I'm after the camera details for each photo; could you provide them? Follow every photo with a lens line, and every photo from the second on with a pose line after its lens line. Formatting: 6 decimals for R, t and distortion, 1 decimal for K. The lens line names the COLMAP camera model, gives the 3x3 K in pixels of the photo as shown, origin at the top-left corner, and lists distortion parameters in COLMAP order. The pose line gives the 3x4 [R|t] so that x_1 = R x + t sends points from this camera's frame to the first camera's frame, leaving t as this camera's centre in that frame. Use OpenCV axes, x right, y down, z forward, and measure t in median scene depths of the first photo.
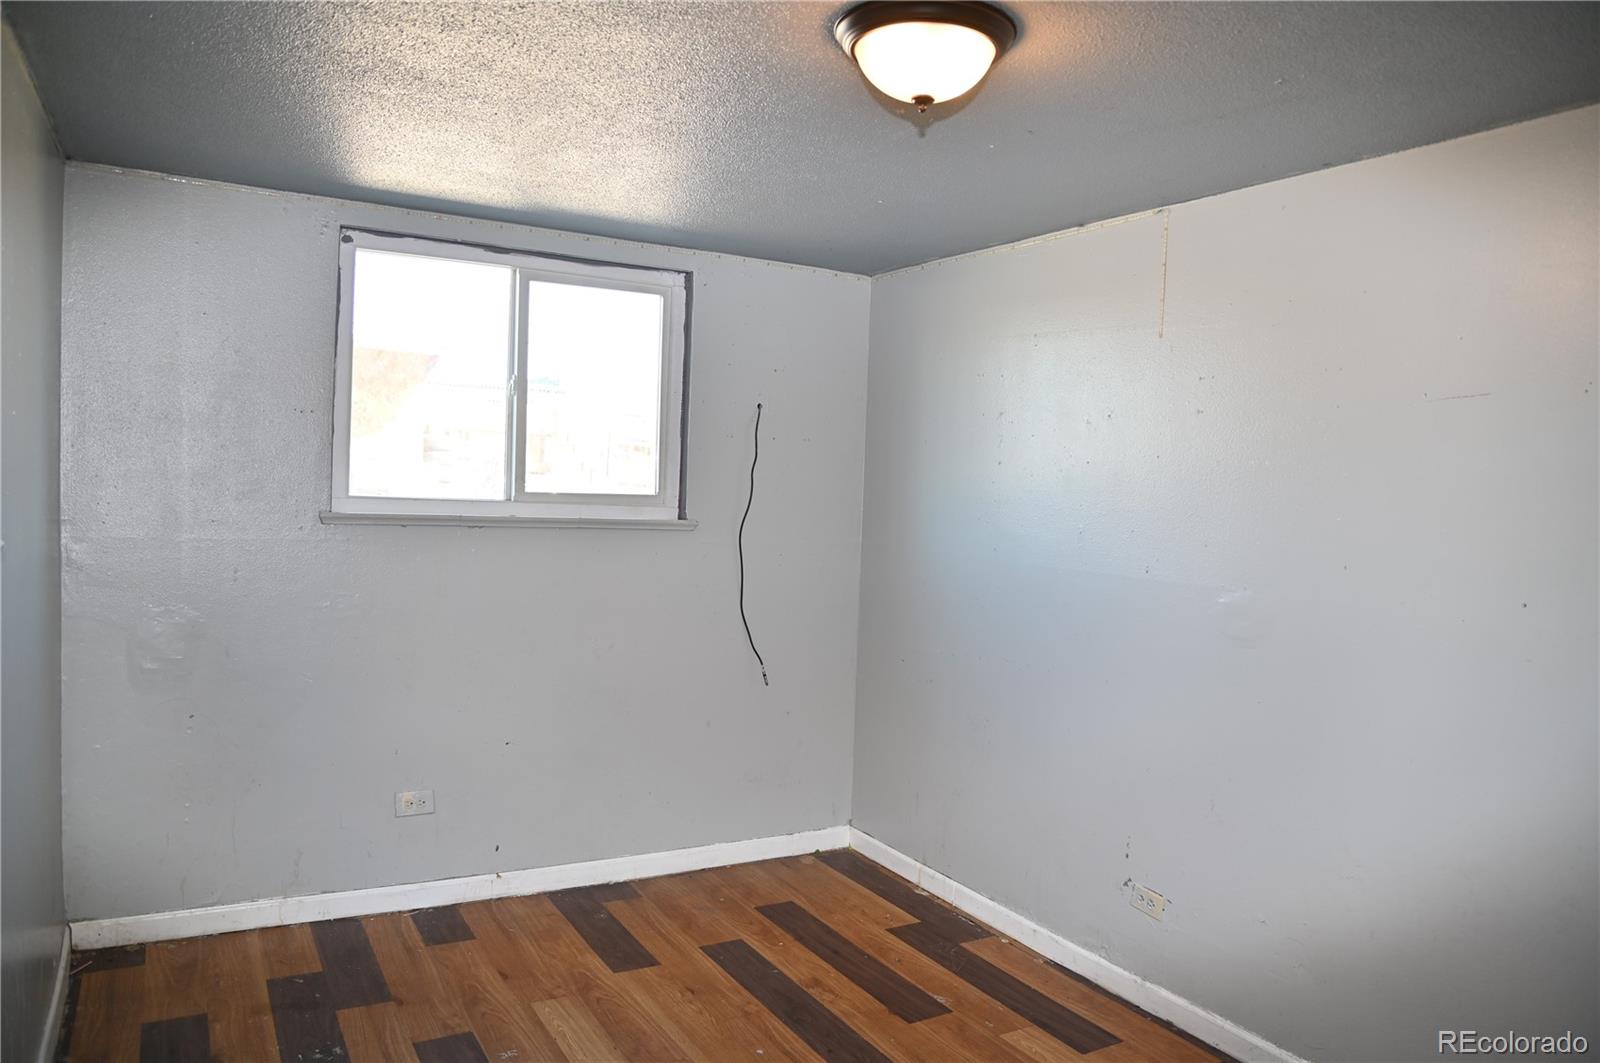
lens RADIAL K [[1119.9, 0, 798.0], [0, 1119.9, 539.0], [0, 0, 1]] dist [-0.112206, 0.079390]
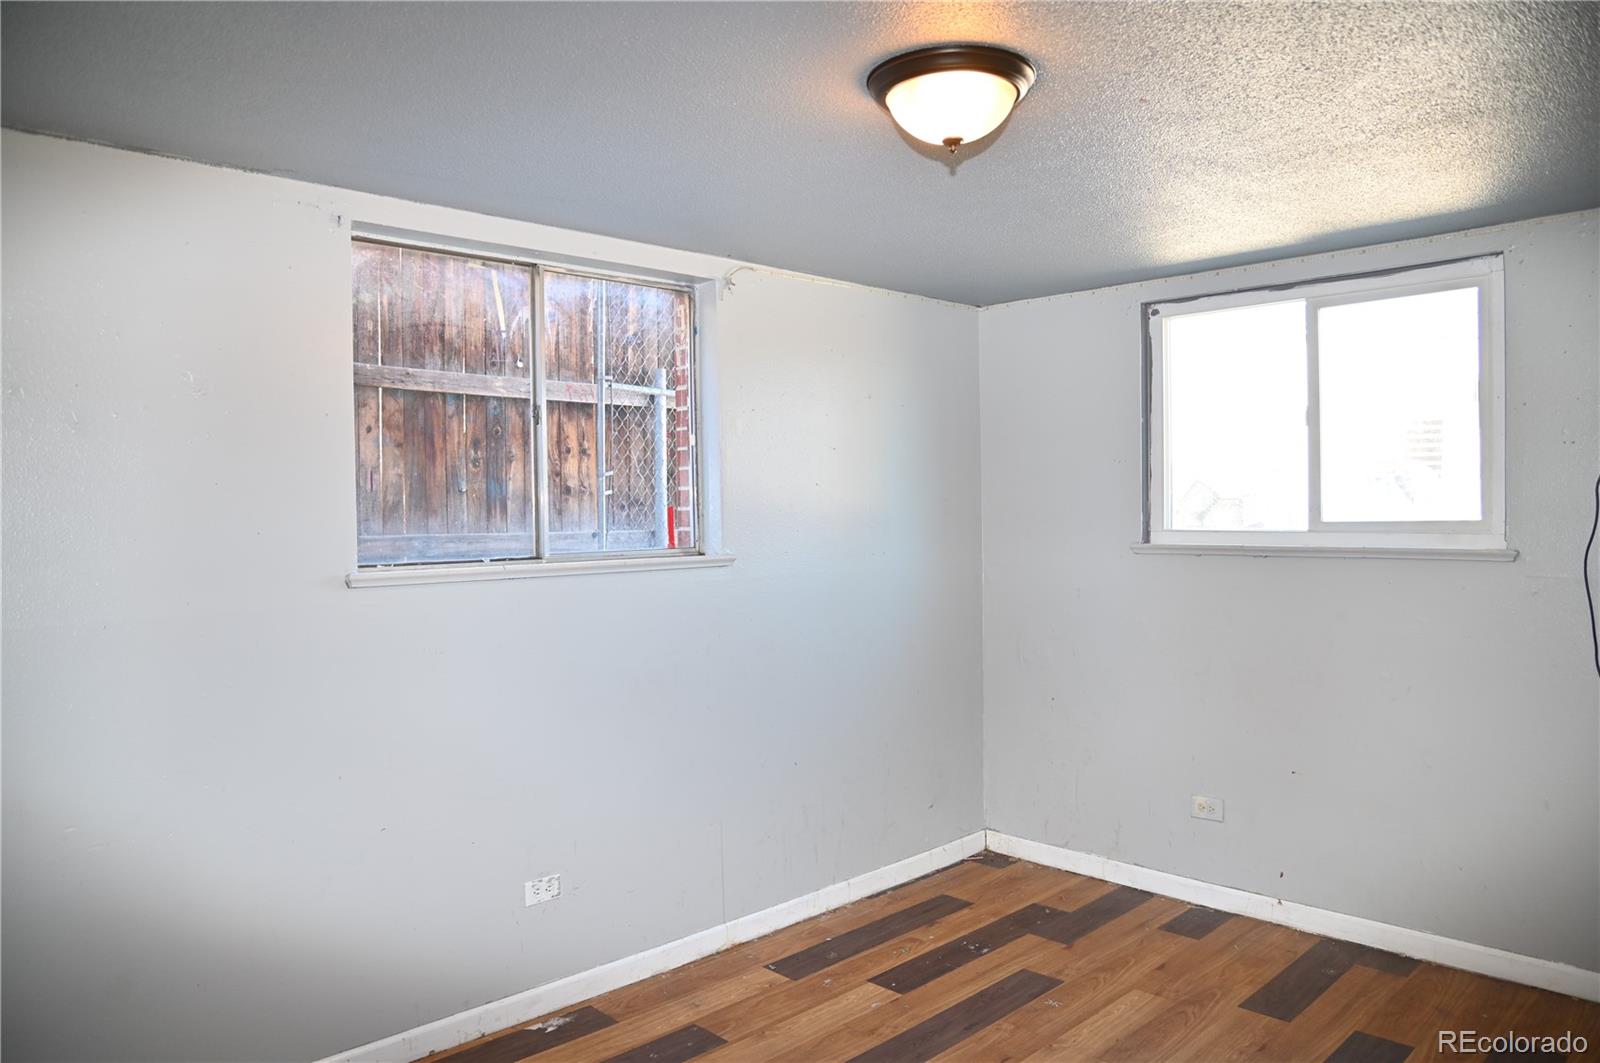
lens RADIAL K [[1119.9, 0, 798.0], [0, 1119.9, 539.0], [0, 0, 1]] dist [-0.112206, 0.079390]
pose [[0.244921, -0.017711, -0.969381, 0.647100], [-0.025202, 0.999379, -0.024627, 0.009451], [0.969215, 0.030462, 0.244323, 0.345276]]
